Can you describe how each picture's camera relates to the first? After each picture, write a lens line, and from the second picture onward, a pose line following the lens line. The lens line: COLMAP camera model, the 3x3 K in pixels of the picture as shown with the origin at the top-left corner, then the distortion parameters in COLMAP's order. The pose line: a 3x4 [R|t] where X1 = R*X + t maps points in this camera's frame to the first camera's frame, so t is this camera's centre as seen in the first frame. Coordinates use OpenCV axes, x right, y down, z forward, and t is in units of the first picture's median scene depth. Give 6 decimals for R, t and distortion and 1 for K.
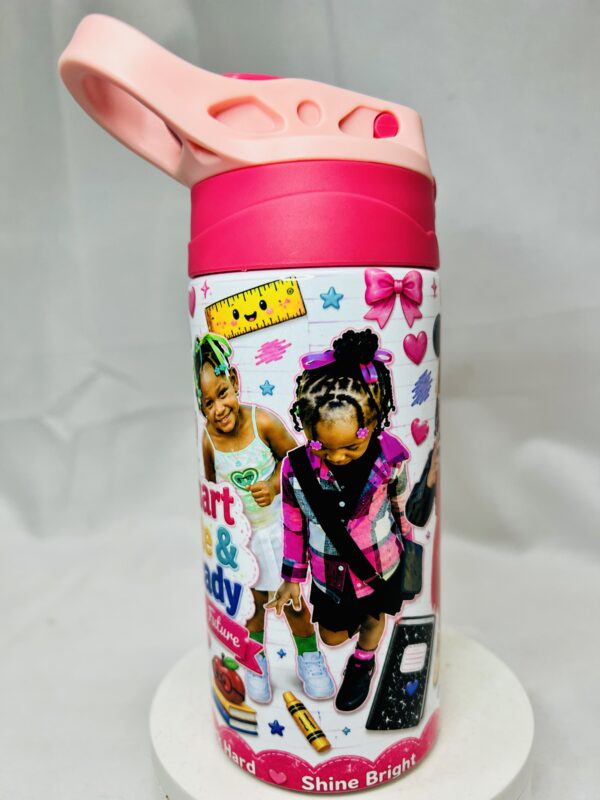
lens RADIAL K [[591.7, 0, 301.1], [0, 591.7, 418.0], [0, 0, 1]] dist [-0.000044, -0.008009]
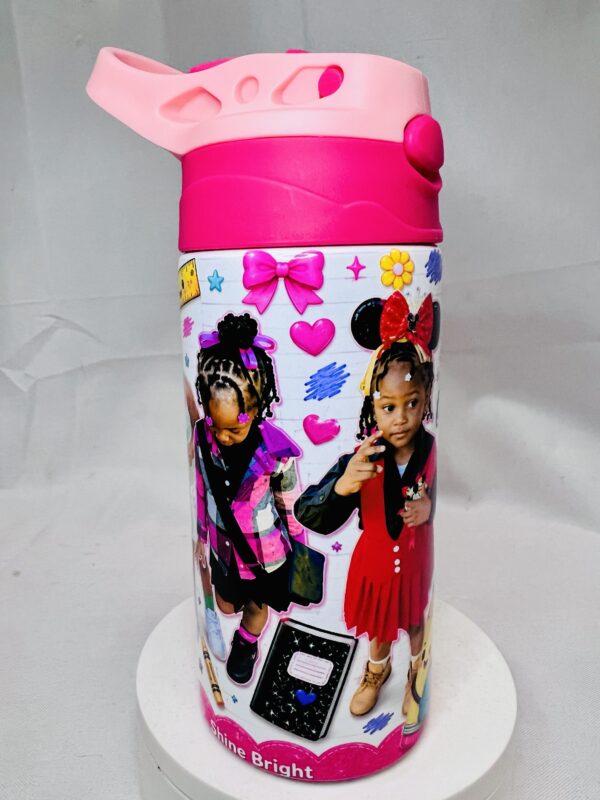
lens RADIAL K [[586.2, 0, 299.7], [0, 586.2, 388.3], [0, 0, 1]] dist [0.002290, 0.007577]
pose [[0.709133, 0.163790, -0.685787, 0.810961], [-0.124077, 0.986454, 0.107298, -0.136600], [0.694072, 0.009002, 0.719850, 0.353734]]
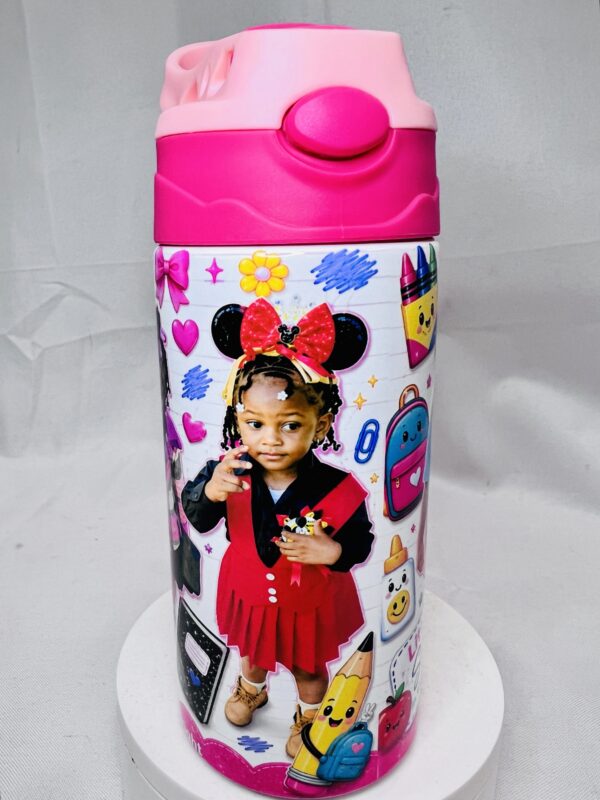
lens RADIAL K [[647.8, 0, 300.0], [0, 647.8, 400.0], [0, 0, 1]] dist [0.005908, 0.003904]
pose [[0.014252, 0.301763, -0.953276, 1.177171], [-0.161948, 0.941482, 0.295608, -0.351252], [0.986696, 0.150168, 0.062288, 1.139898]]
